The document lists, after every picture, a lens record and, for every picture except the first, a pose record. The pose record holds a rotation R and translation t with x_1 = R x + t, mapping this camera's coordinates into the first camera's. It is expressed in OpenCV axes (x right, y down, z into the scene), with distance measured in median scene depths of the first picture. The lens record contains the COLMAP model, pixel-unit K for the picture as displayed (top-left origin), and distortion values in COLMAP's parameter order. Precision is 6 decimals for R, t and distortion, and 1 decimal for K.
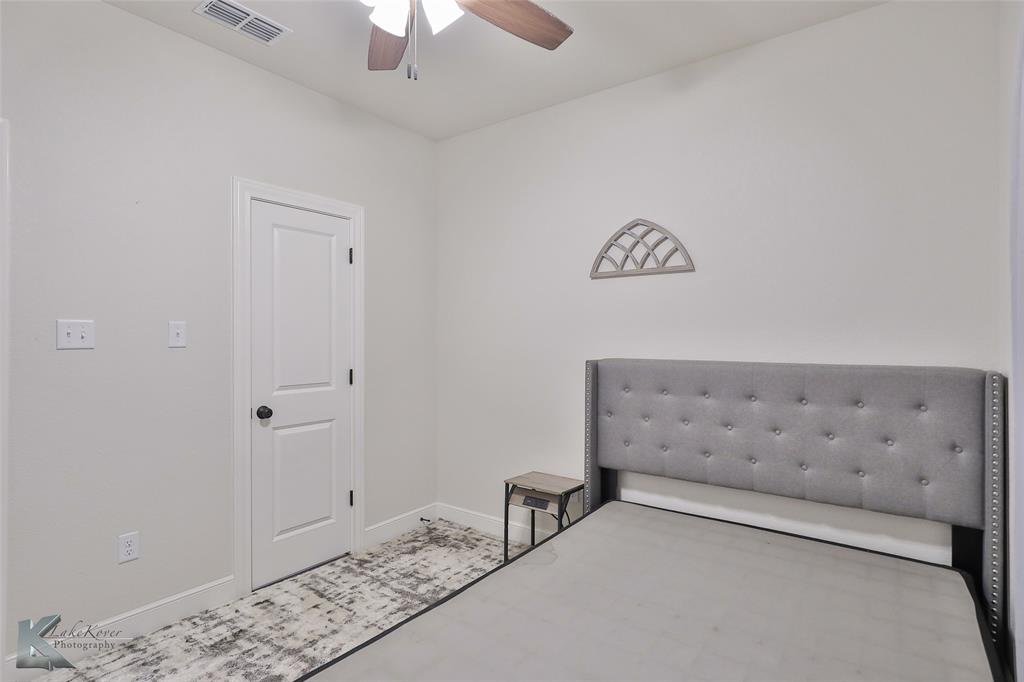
lens RADIAL K [[516.4, 0, 508.8], [0, 516.4, 337.7], [0, 0, 1]] dist [0.000257, 0.000935]
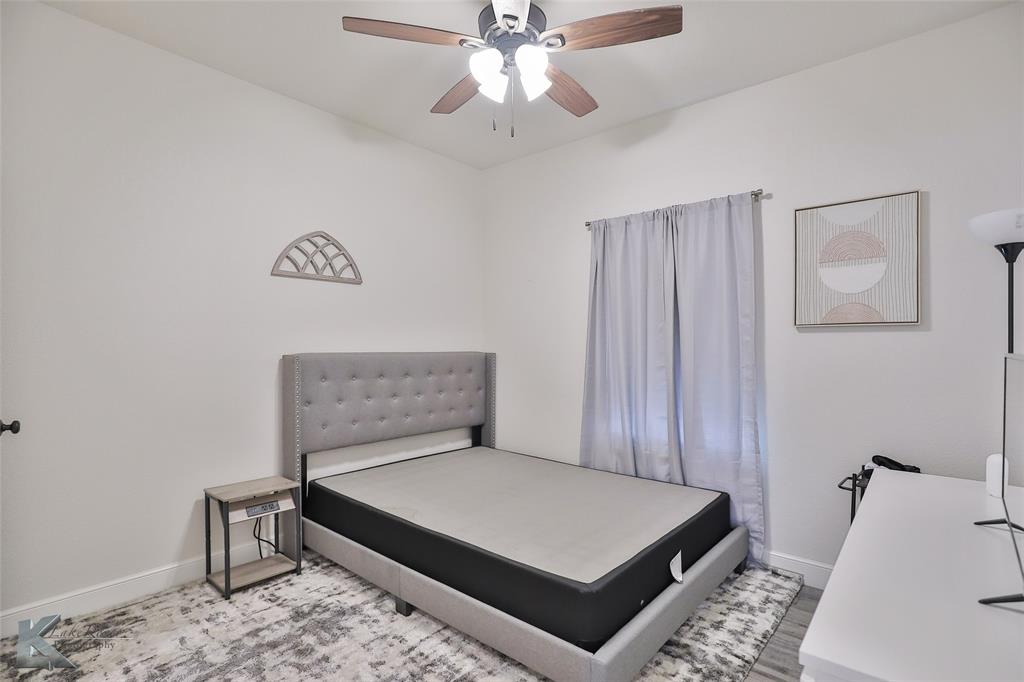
lens RADIAL K [[498.7, 0, 511.0], [0, 498.7, 343.4], [0, 0, 1]] dist [-0.010174, 0.004621]
pose [[0.086958, -0.003129, 0.996207, -0.835336], [-0.010165, 0.999940, 0.004028, 0.011498], [-0.996160, -0.010476, 0.086921, 0.493197]]
